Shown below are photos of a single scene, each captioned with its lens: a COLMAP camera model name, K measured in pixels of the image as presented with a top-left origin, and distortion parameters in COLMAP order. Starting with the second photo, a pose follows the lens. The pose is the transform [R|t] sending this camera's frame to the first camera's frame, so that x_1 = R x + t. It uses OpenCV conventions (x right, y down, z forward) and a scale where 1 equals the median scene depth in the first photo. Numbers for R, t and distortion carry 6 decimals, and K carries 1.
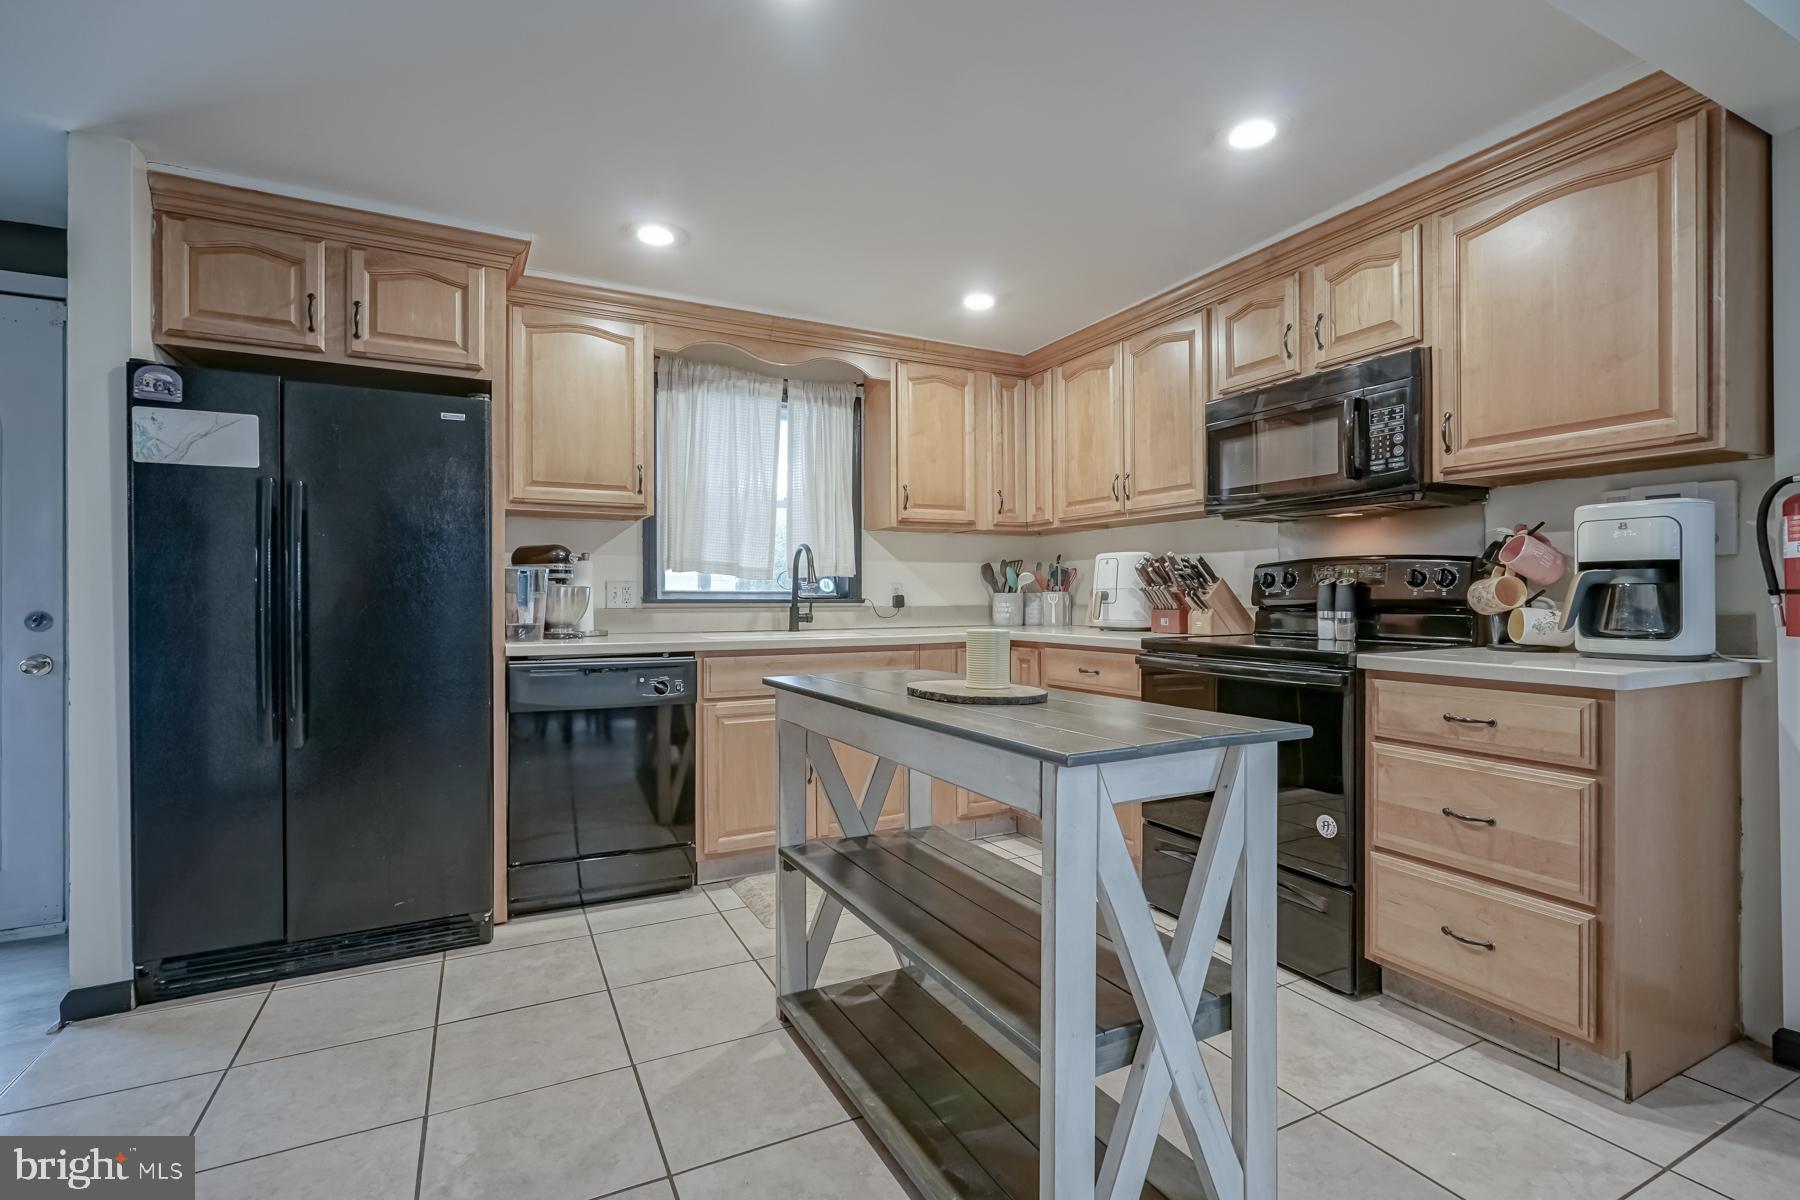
lens RADIAL K [[825.5, 0, 899.9], [0, 825.5, 597.9], [0, 0, 1]] dist [0.002167, 0.000197]
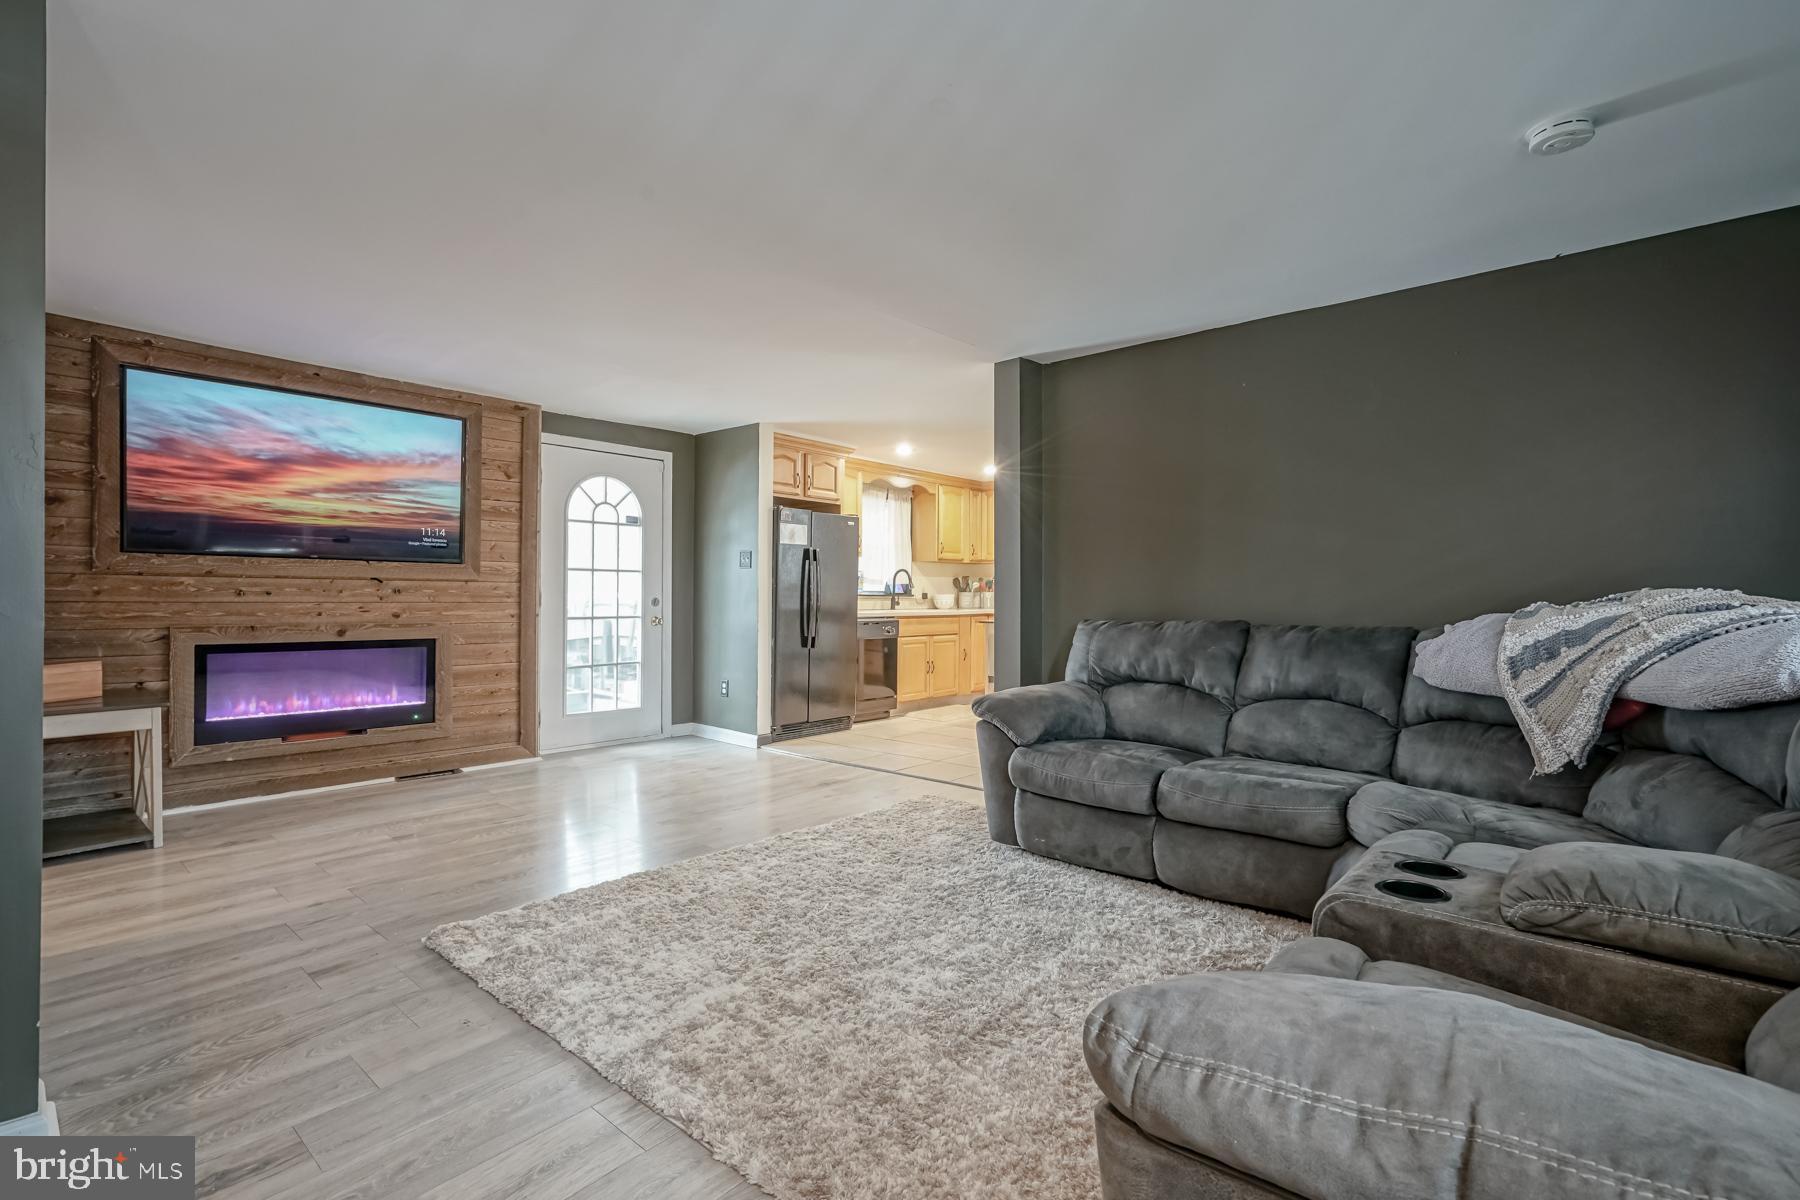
lens RADIAL K [[825.5, 0, 901.2], [0, 825.5, 598.9], [0, 0, 1]] dist [0.002167, 0.000197]
pose [[0.925948, 0.005305, 0.377614, -0.947989], [-0.007843, 0.999956, 0.005184, 0.002044], [-0.377570, -0.007762, 0.925949, -1.012824]]
